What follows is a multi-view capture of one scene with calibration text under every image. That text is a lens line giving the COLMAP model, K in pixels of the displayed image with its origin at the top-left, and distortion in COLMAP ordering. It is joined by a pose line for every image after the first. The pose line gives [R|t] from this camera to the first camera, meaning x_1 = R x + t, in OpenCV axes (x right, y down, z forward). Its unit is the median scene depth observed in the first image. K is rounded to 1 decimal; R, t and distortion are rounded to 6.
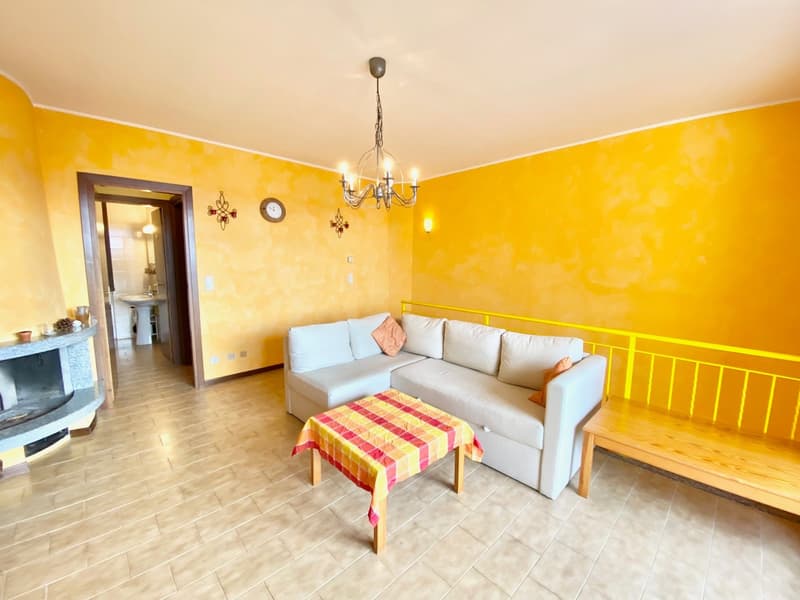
lens RADIAL K [[321.4, 0, 398.1], [0, 321.4, 301.2], [0, 0, 1]] dist [0.032676, -0.027169]
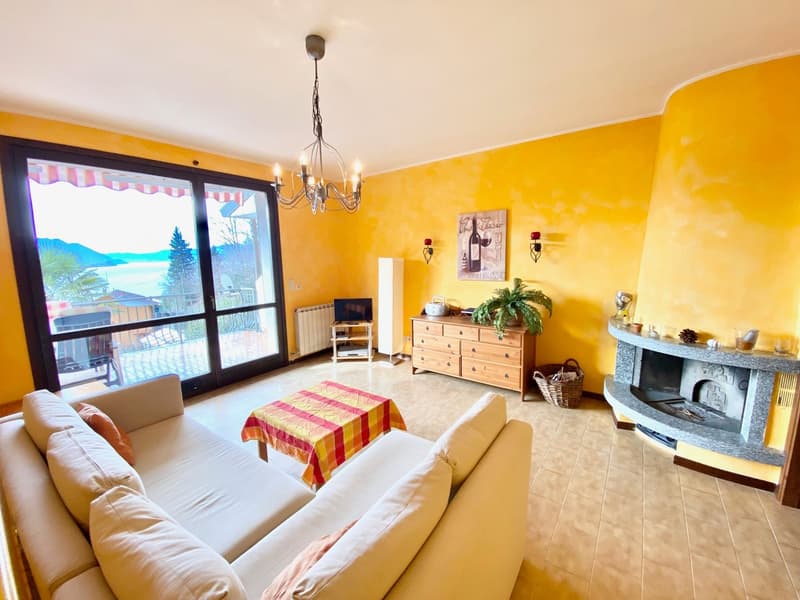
lens RADIAL K [[321.4, 0, 398.1], [0, 321.4, 301.2], [0, 0, 1]] dist [0.032676, -0.027169]
pose [[-0.984851, 0.035843, -0.169657, -0.105351], [-0.011964, 0.962026, 0.272694, -0.291194], [0.172989, 0.270593, -0.947024, 1.916055]]
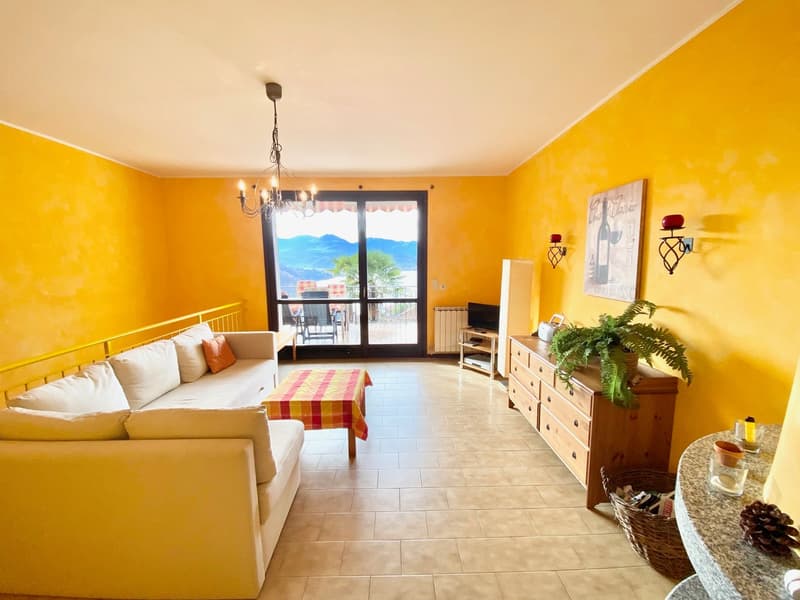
lens RADIAL K [[321.4, 0, 398.1], [0, 321.4, 301.2], [0, 0, 1]] dist [0.032676, -0.027169]
pose [[-0.729928, -0.090401, 0.677520, -1.095344], [0.095404, 0.968038, 0.231949, -0.239639], [-0.676834, 0.233944, -0.697973, 1.541403]]
